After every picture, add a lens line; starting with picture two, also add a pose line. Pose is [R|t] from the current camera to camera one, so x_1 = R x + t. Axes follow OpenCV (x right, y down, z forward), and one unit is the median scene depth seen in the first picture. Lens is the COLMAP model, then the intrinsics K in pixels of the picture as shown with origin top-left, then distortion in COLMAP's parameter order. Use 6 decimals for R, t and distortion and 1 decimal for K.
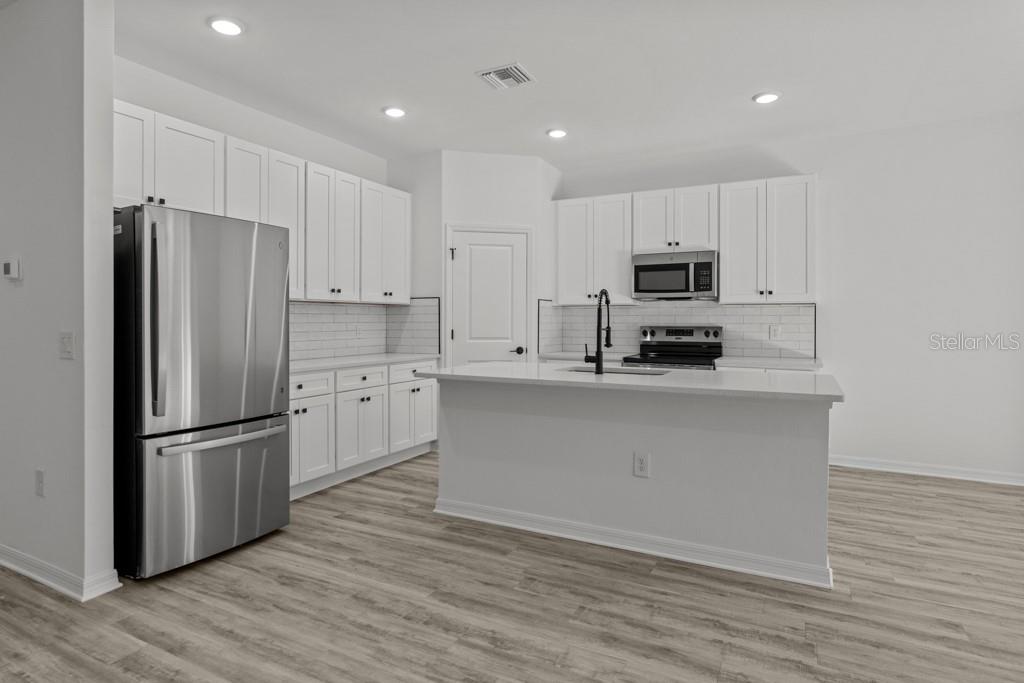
lens RADIAL K [[568.1, 0, 494.1], [0, 568.1, 323.7], [0, 0, 1]] dist [-0.001394, 0.000836]
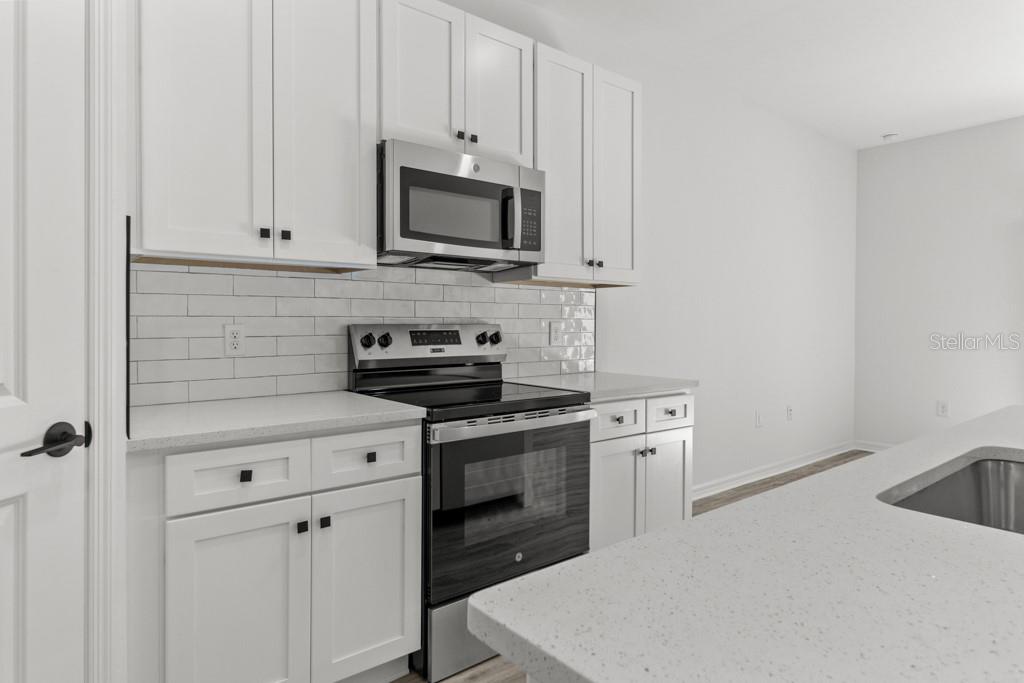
lens RADIAL K [[599.5, 0, 504.8], [0, 599.5, 328.1], [0, 0, 1]] dist [0.002026, 0.000591]
pose [[0.376386, -0.011398, 0.926393, -0.168412], [0.002357, 0.999933, 0.011345, 0.004108], [-0.926460, -0.002087, 0.376388, 1.247821]]
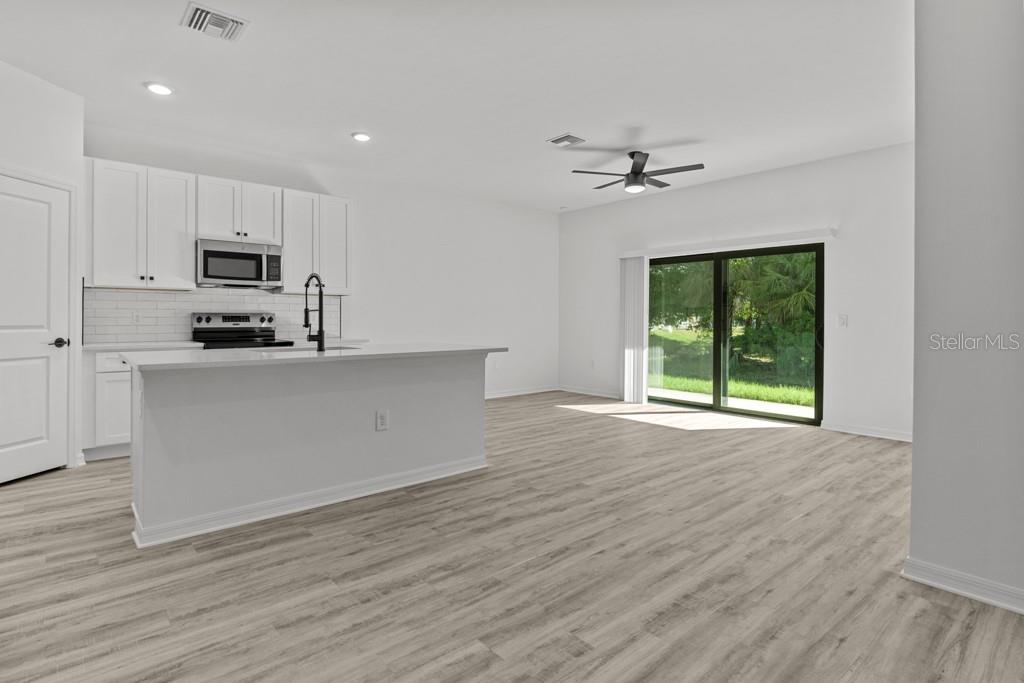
lens RADIAL K [[515.2, 0, 492.5], [0, 515.2, 320.6], [0, 0, 1]] dist [-0.012852, 0.001874]
pose [[0.368743, -0.003949, 0.929523, -0.623831], [0.002946, 0.999991, 0.003079, 0.028669], [-0.929527, 0.001603, 0.368751, 0.339457]]
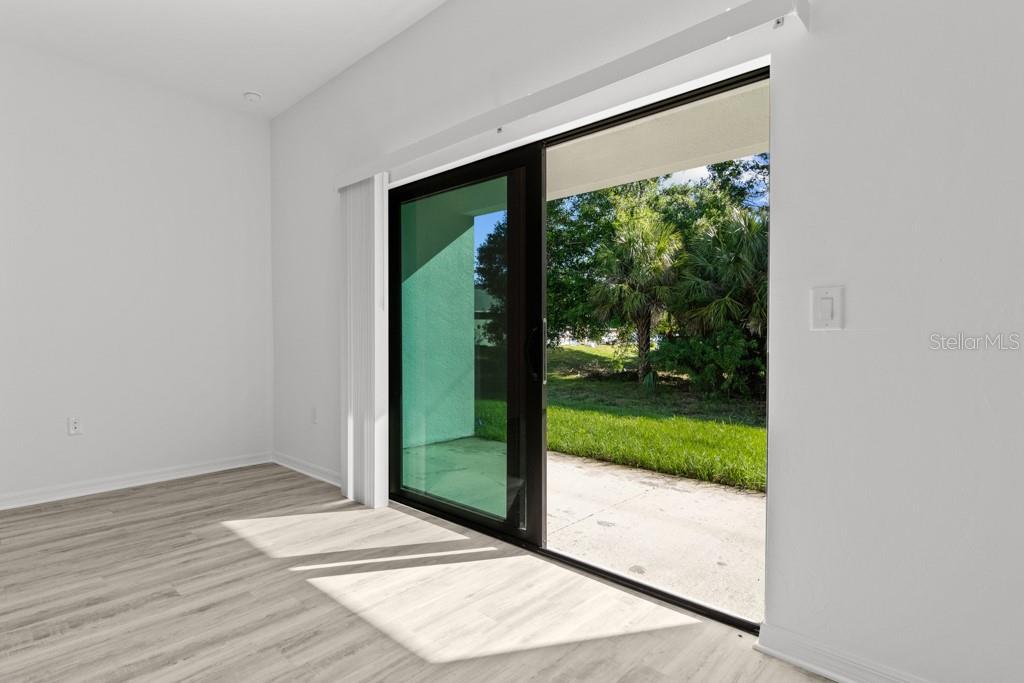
lens RADIAL K [[522.1, 0, 486.7], [0, 522.1, 339.8], [0, 0, 1]] dist [0.000059, -0.000818]
pose [[0.263200, -0.010812, 0.964681, 0.701200], [0.008861, 0.999922, 0.008790, 0.063156], [-0.964701, 0.006235, 0.263275, 0.092218]]
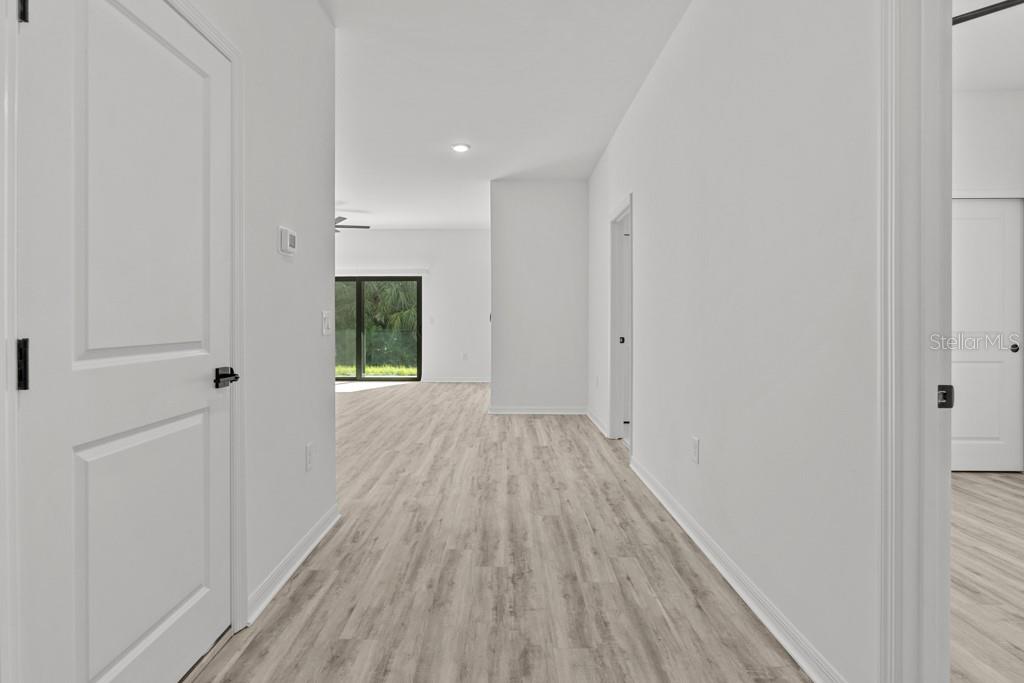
lens RADIAL K [[515.2, 0, 492.5], [0, 515.2, 320.6], [0, 0, 1]] dist [-0.012852, 0.001874]
pose [[-0.456804, -0.002391, 0.889564, -1.456470], [0.006813, 0.999958, 0.006186, 0.021641], [-0.889541, 0.008886, -0.456769, 0.918489]]
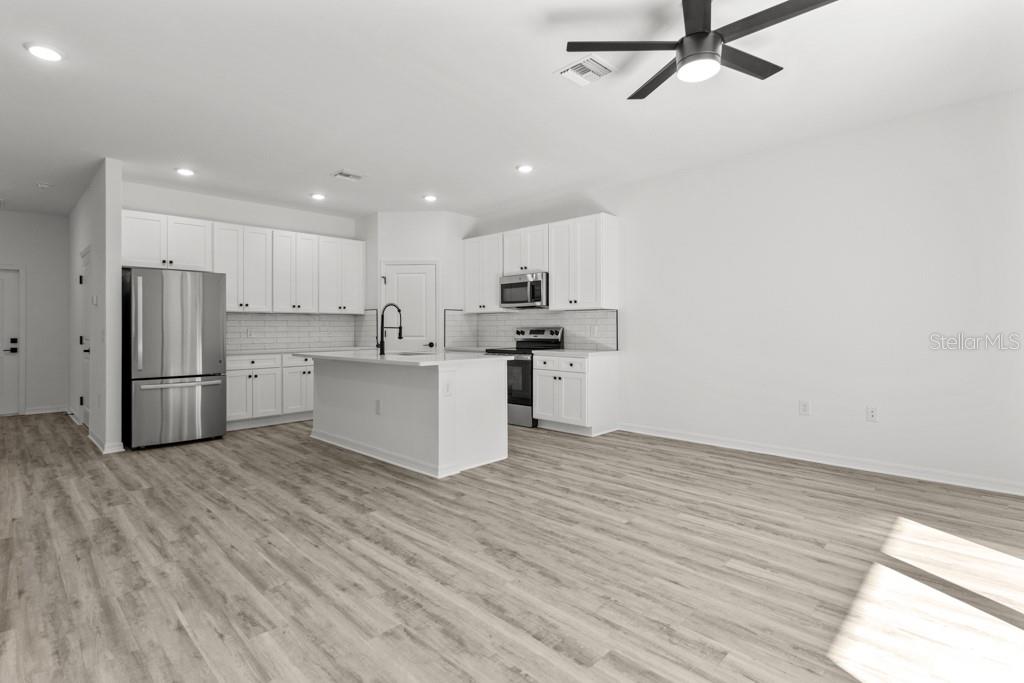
lens RADIAL K [[499.3, 0, 495.0], [0, 499.3, 328.0], [0, 0, 1]] dist [-0.002763, -0.001800]
pose [[0.959582, -0.006407, -0.281355, 0.927004], [0.004424, 0.999961, -0.007681, 0.024152], [0.281394, 0.006126, 0.959573, -0.300431]]
